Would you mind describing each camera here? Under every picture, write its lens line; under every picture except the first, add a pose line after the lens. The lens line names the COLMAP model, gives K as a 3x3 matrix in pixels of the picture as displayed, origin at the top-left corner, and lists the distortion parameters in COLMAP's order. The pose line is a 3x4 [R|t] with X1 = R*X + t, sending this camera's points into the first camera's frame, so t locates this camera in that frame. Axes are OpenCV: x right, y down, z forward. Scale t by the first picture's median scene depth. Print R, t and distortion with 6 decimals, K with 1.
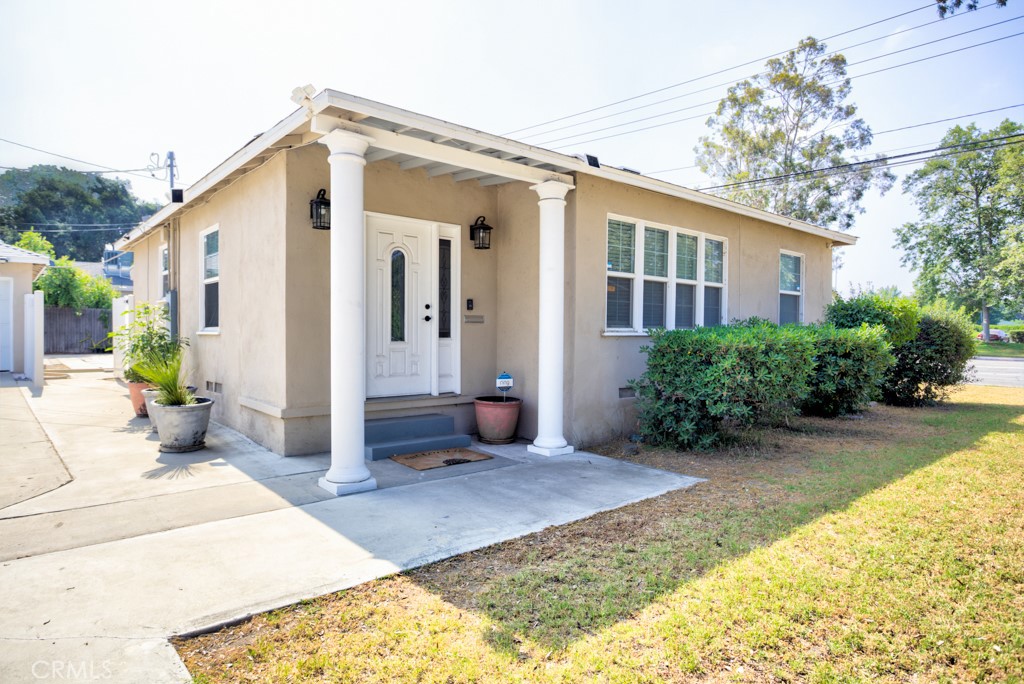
lens RADIAL K [[602.2, 0, 512.0], [0, 602.2, 342.0], [0, 0, 1]] dist [-0.022249, -0.000904]
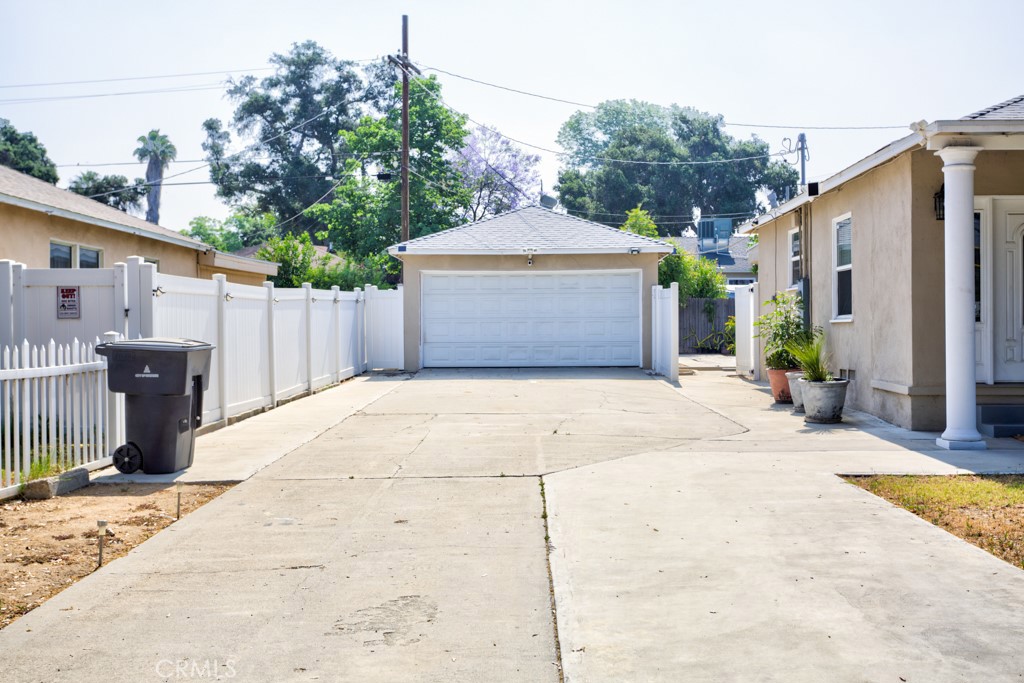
lens RADIAL K [[1076.4, 0, 537.8], [0, 1076.4, 331.5], [0, 0, 1]] dist [0.019477, 0.010768]
pose [[0.745890, -0.009230, -0.666005, 0.354382], [-0.000199, 0.999901, -0.014080, 0.032158], [0.666069, 0.010635, 0.745814, -0.770355]]
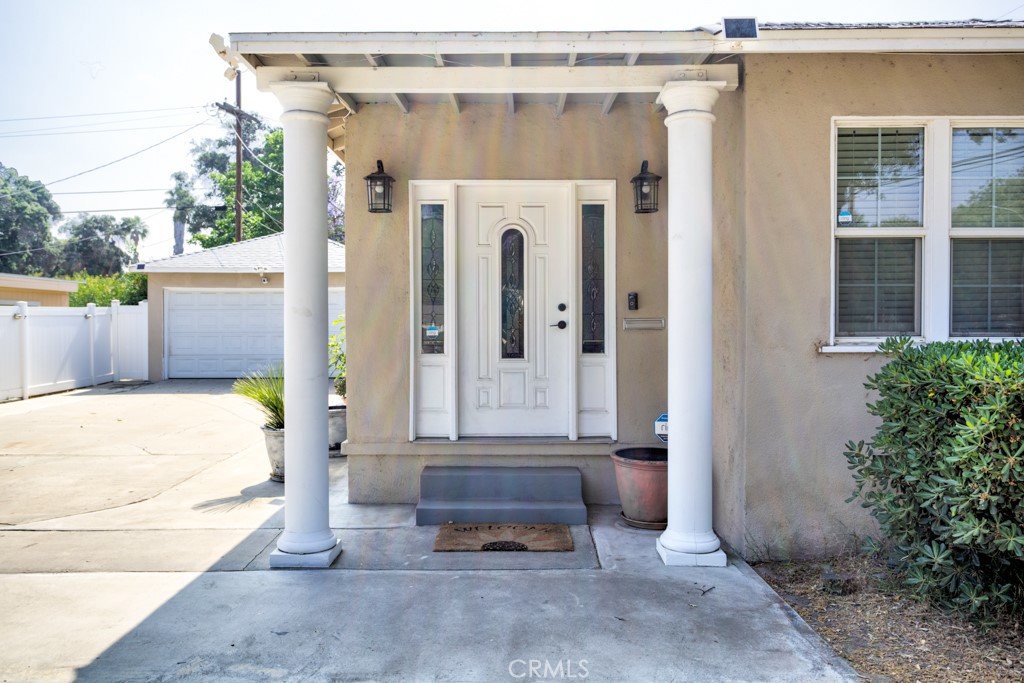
lens RADIAL K [[758.1, 0, 512.0], [0, 758.1, 341.5], [0, 0, 1]] dist [-0.007888, -0.002582]
pose [[0.754966, -0.001029, -0.655763, 0.373949], [-0.002404, 0.999988, -0.004336, -0.016334], [0.655759, 0.004850, 0.754955, 0.318670]]
